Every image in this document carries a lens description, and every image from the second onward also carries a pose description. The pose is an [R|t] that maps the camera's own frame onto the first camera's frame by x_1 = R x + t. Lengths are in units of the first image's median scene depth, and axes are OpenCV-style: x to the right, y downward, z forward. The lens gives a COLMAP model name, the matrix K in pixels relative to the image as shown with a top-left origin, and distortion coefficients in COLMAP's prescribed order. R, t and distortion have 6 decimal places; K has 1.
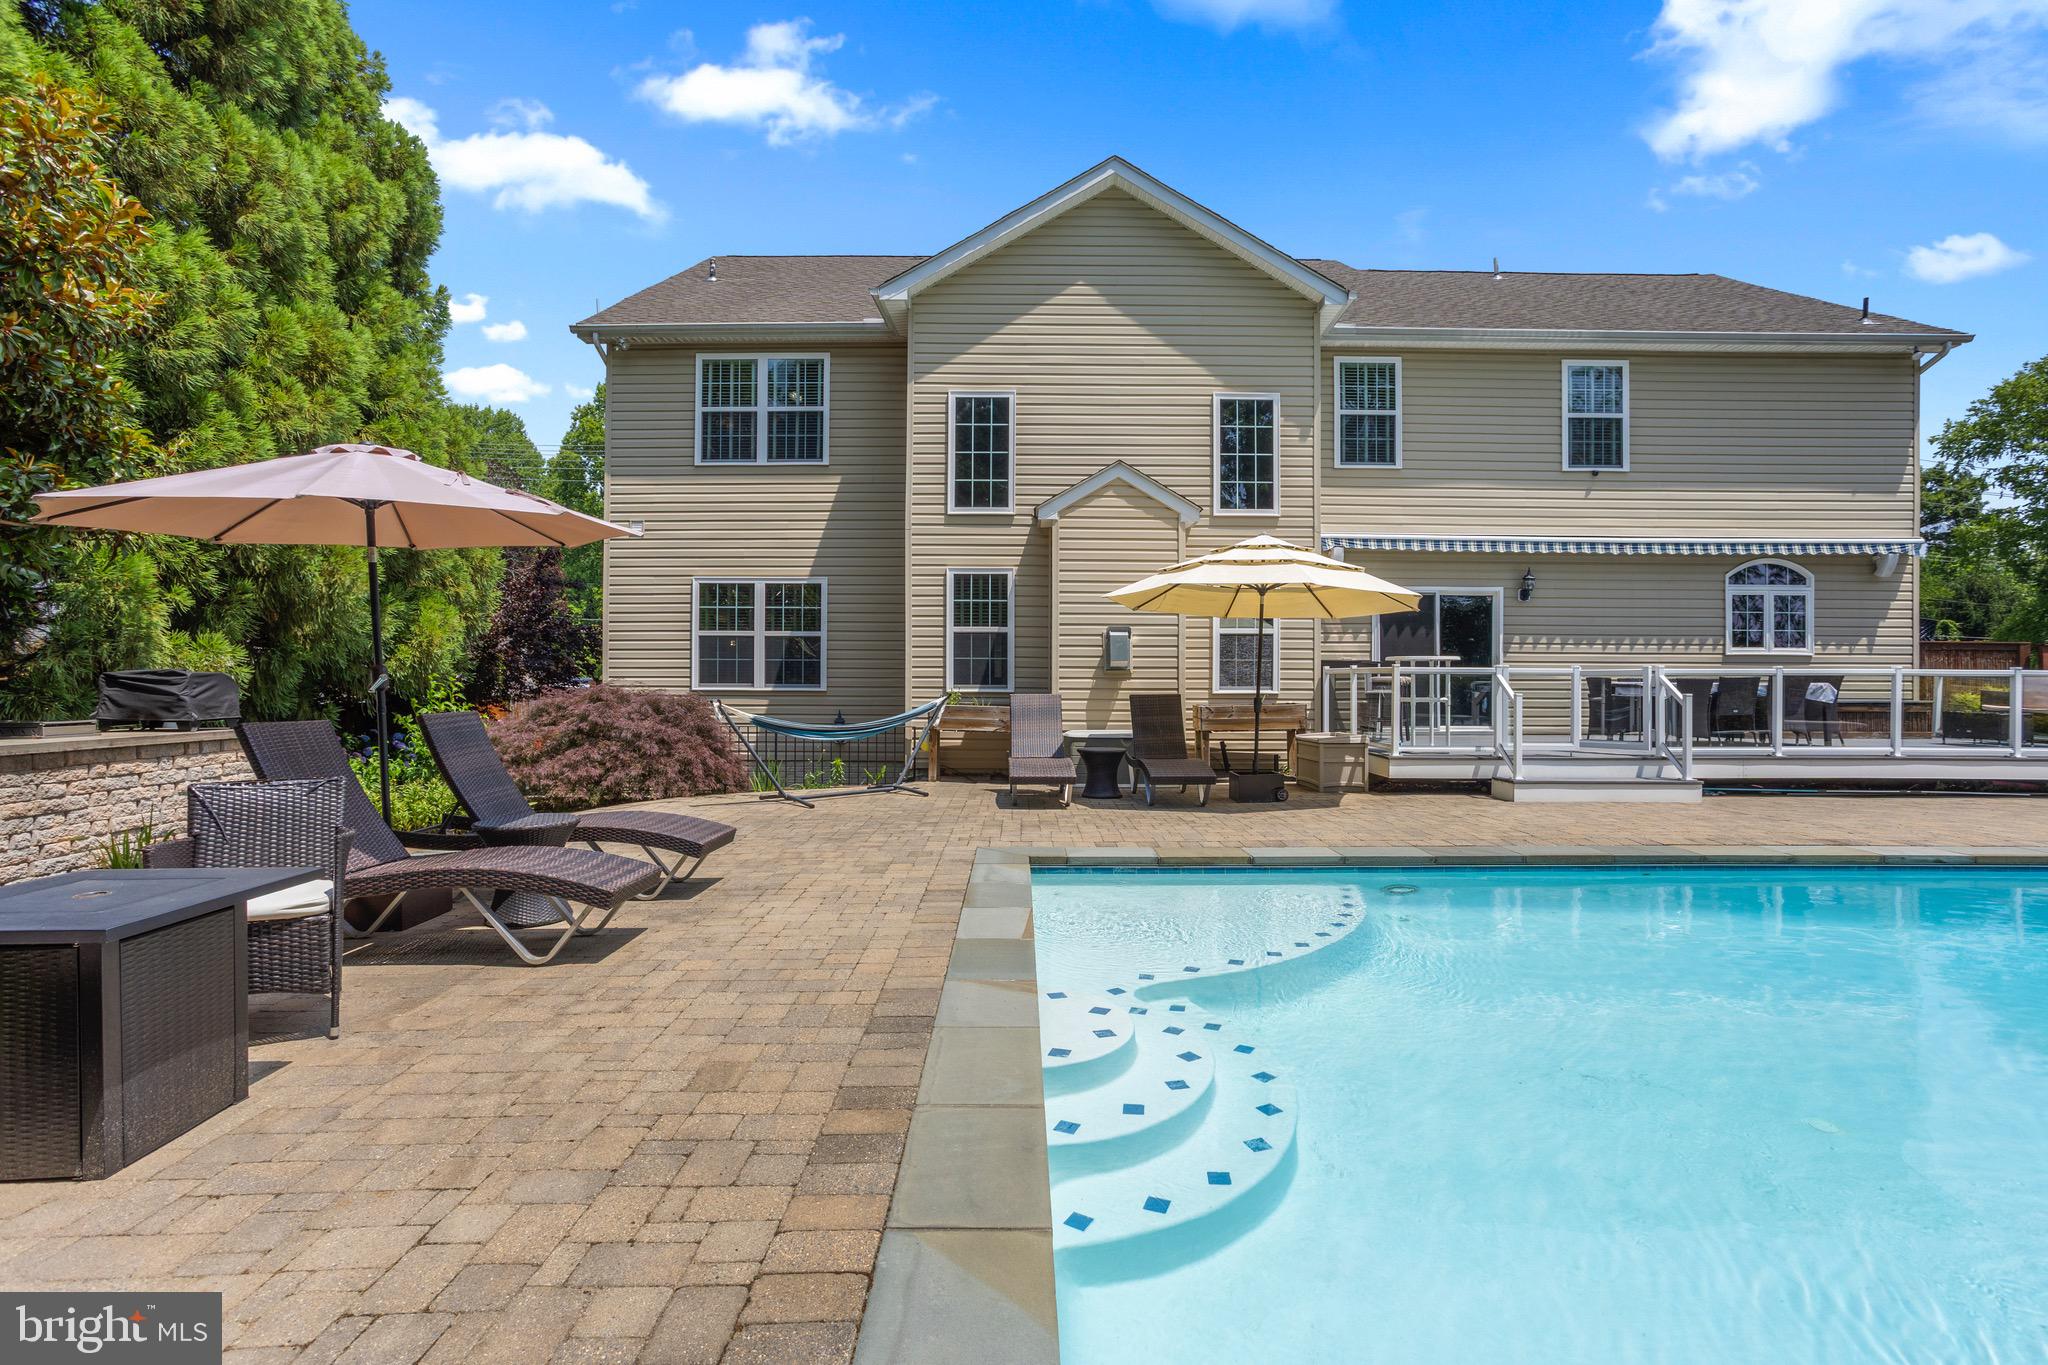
lens RADIAL K [[1001.1, 0, 1024.5], [0, 1001.1, 664.0], [0, 0, 1]] dist [-0.018642, 0.008022]
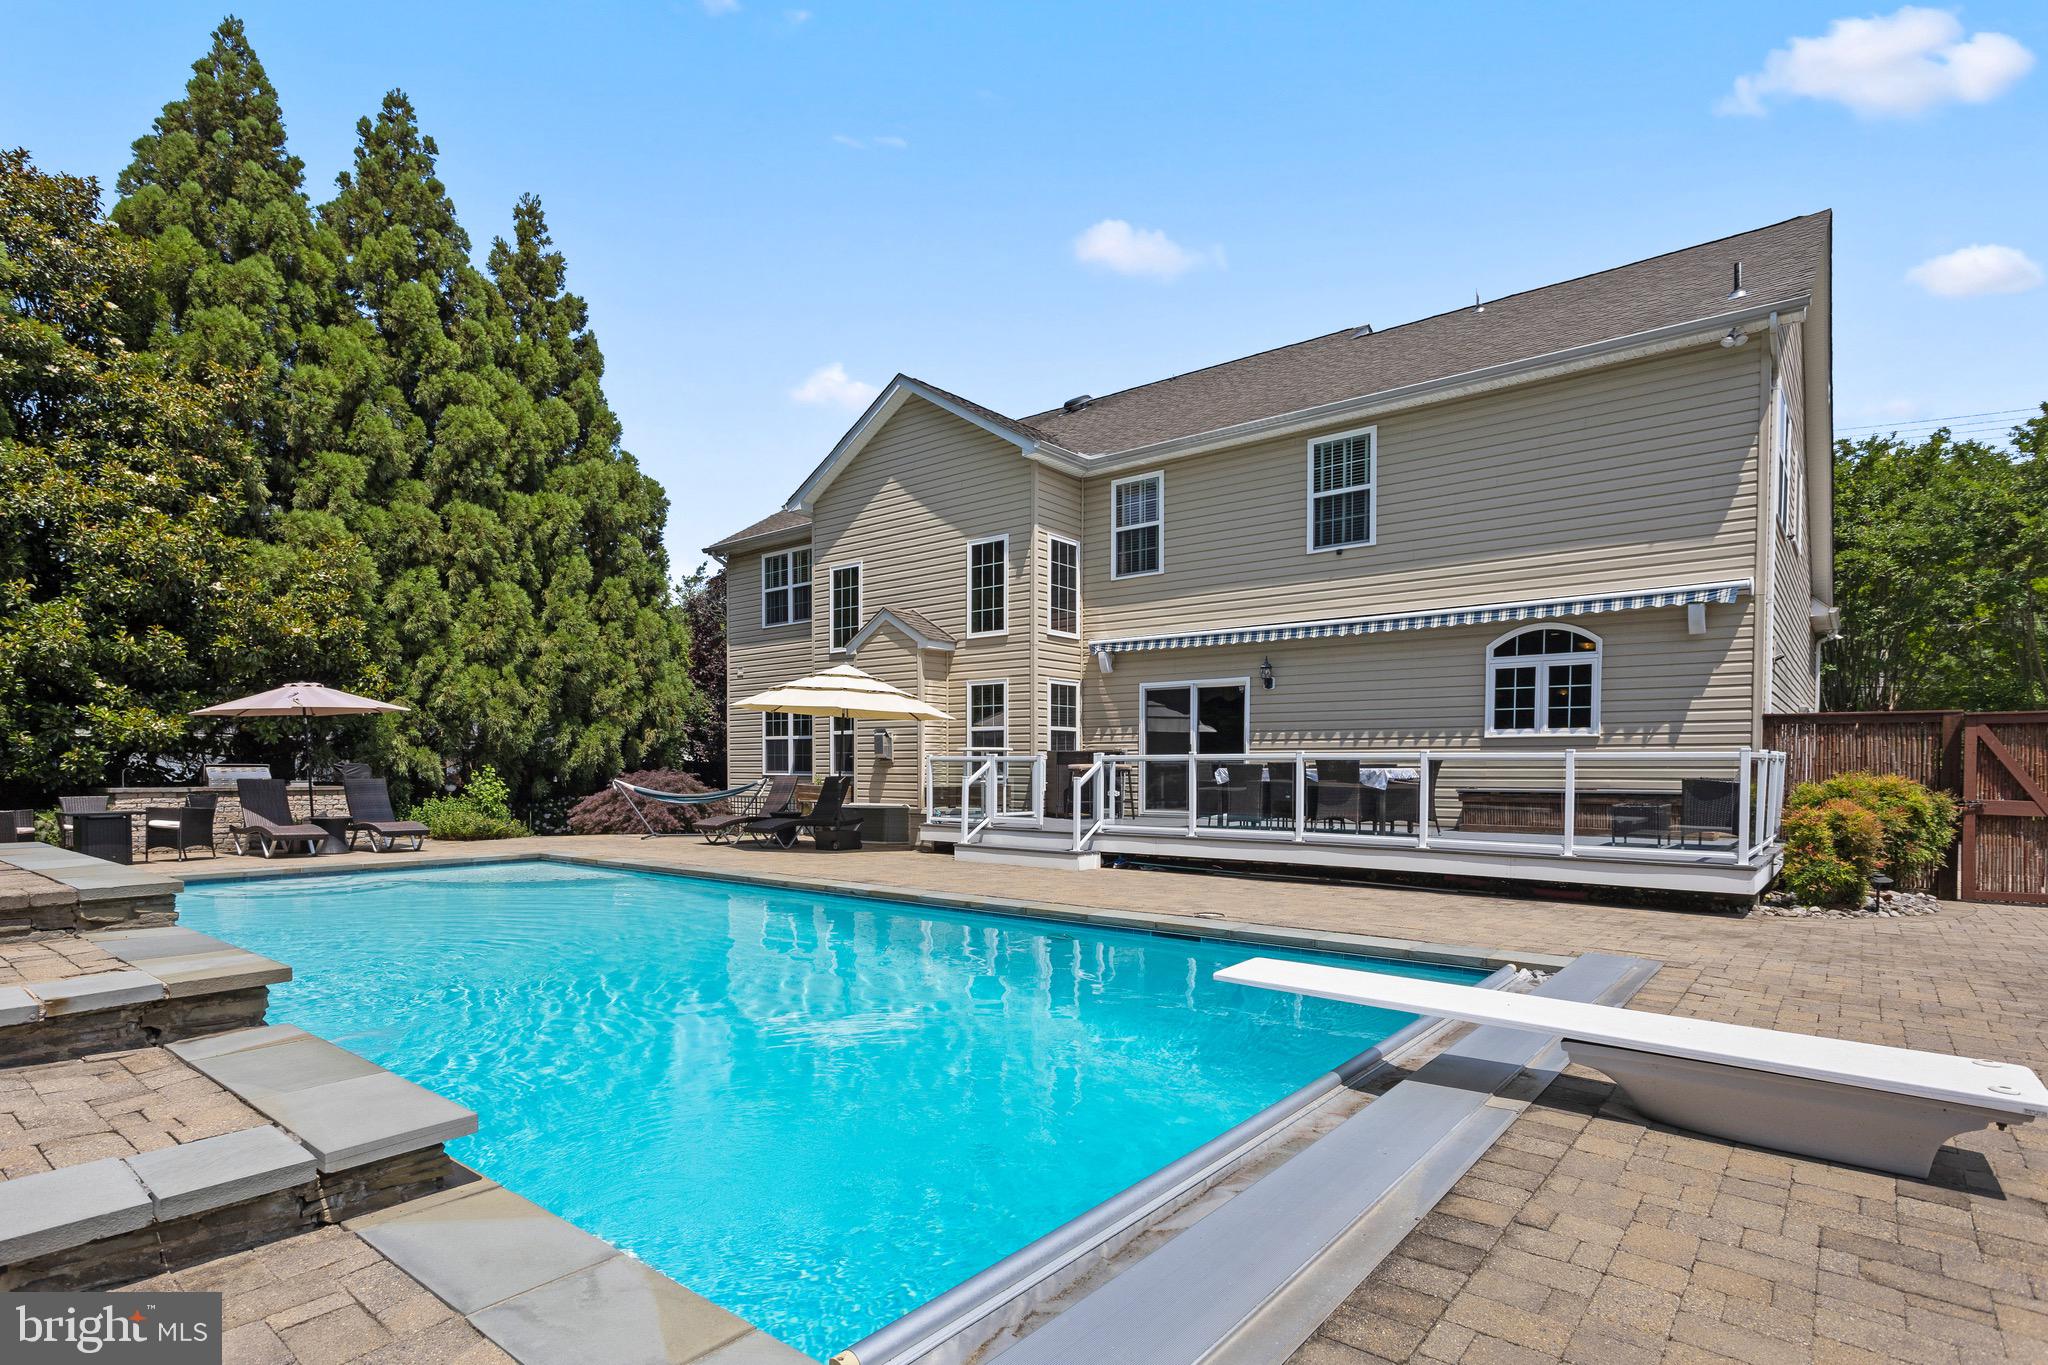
lens RADIAL K [[1032.7, 0, 998.3], [0, 1032.7, 790.4], [0, 0, 1]] dist [0.021402, -0.006638]
pose [[0.757934, 0.012567, -0.652211, 1.080141], [0.008189, 0.999552, 0.028776, 0.008063], [0.652280, -0.027151, 0.757491, 0.020794]]
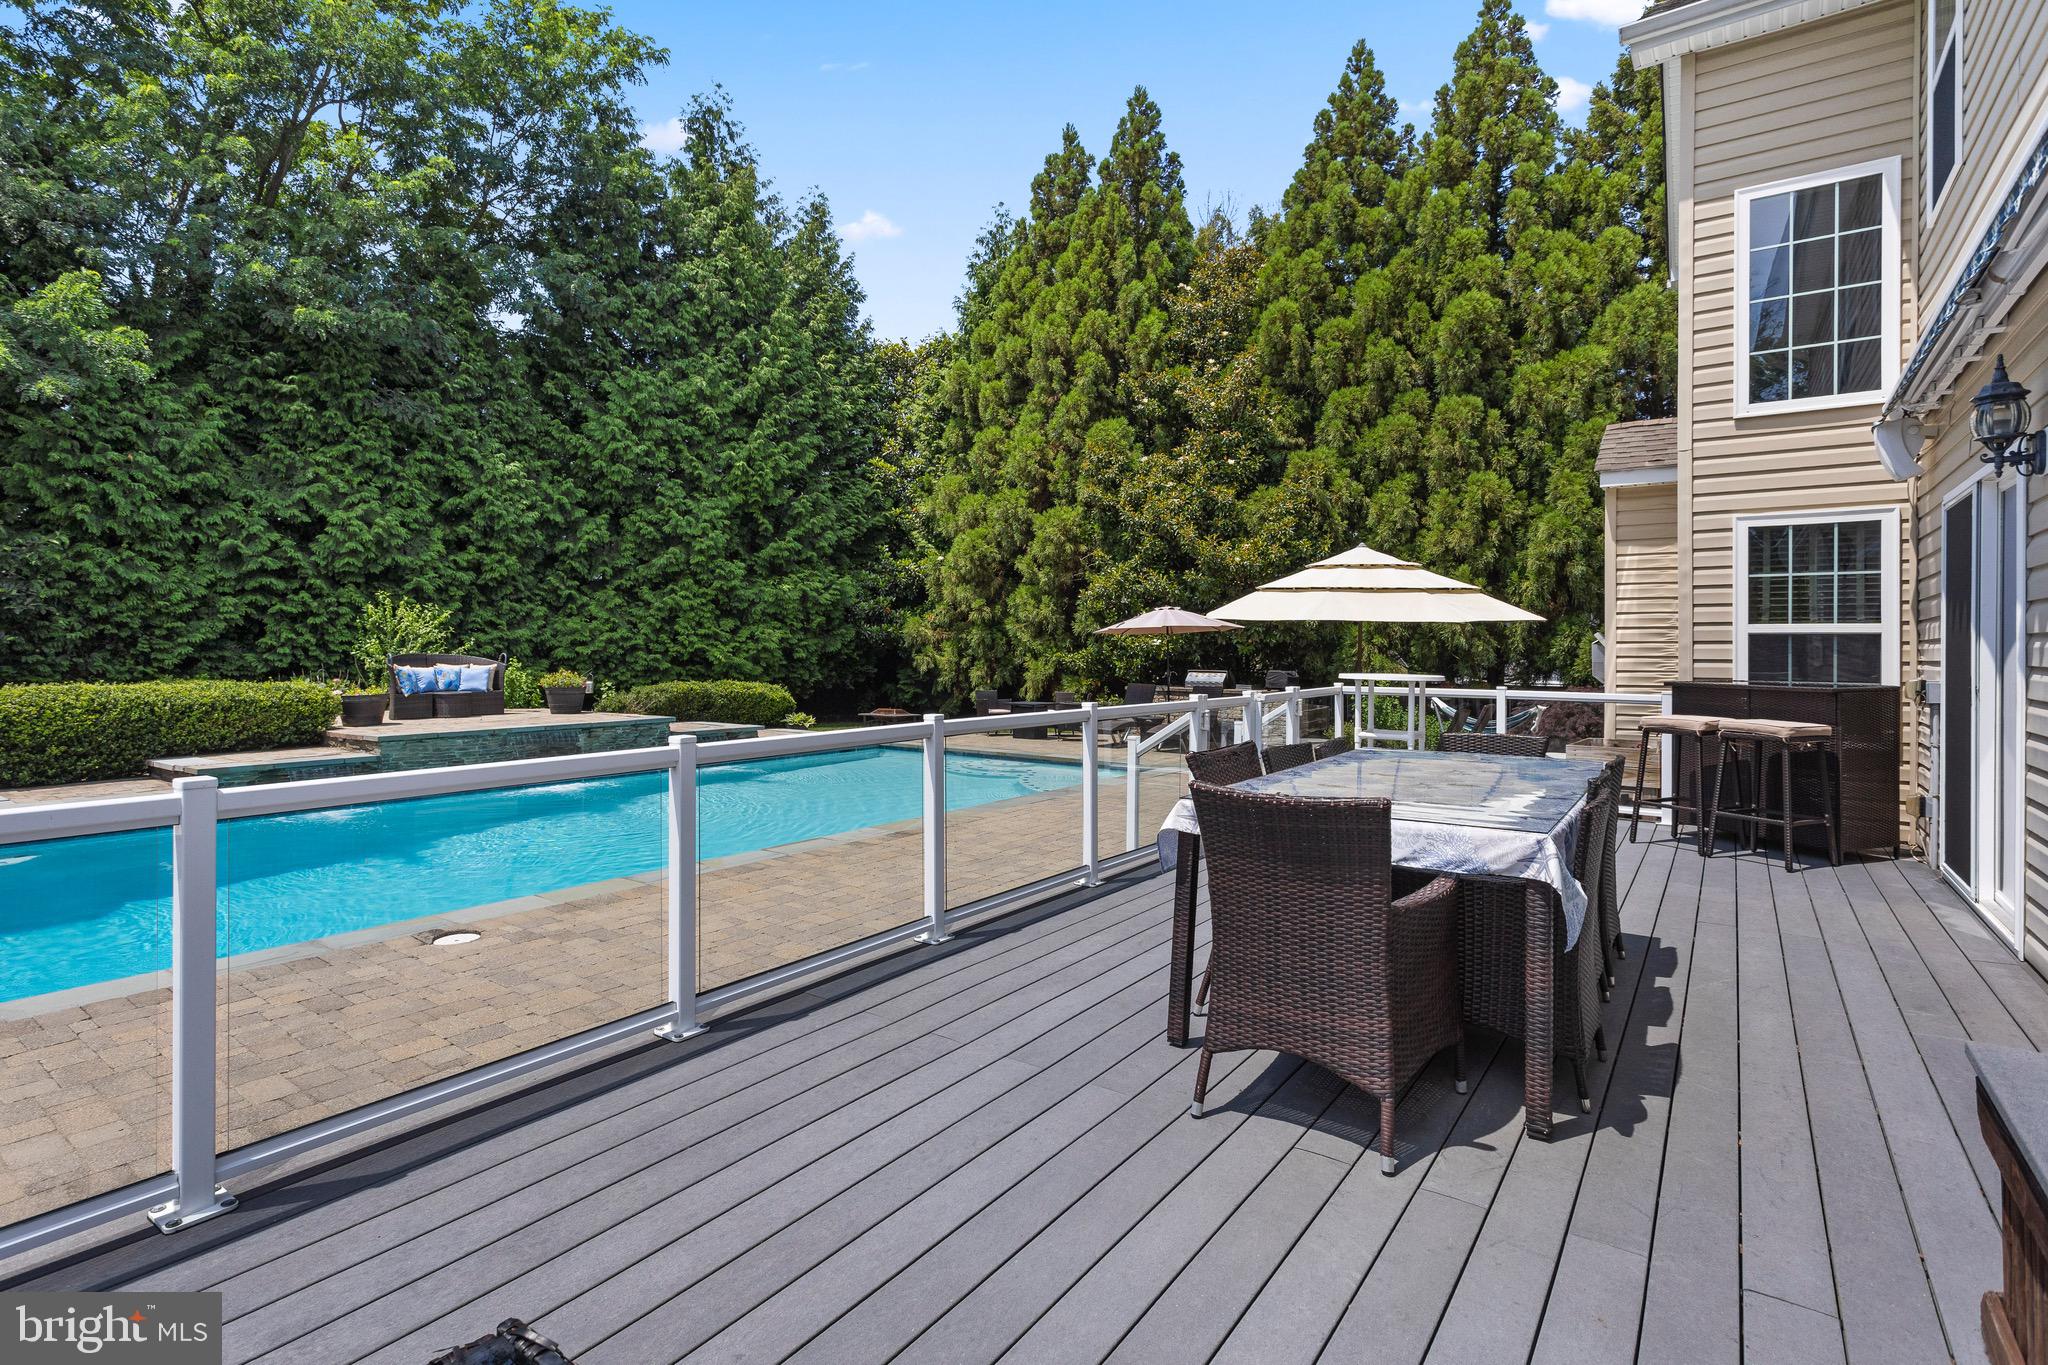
lens RADIAL K [[1001.1, 0, 1005.3], [0, 1001.1, 649.6], [0, 0, 1]] dist [-0.018642, 0.008022]
pose [[-0.596124, -0.004839, -0.802878, 0.966321], [0.001255, 0.999975, -0.006959, -0.016985], [0.802892, -0.005156, -0.596103, 1.028385]]
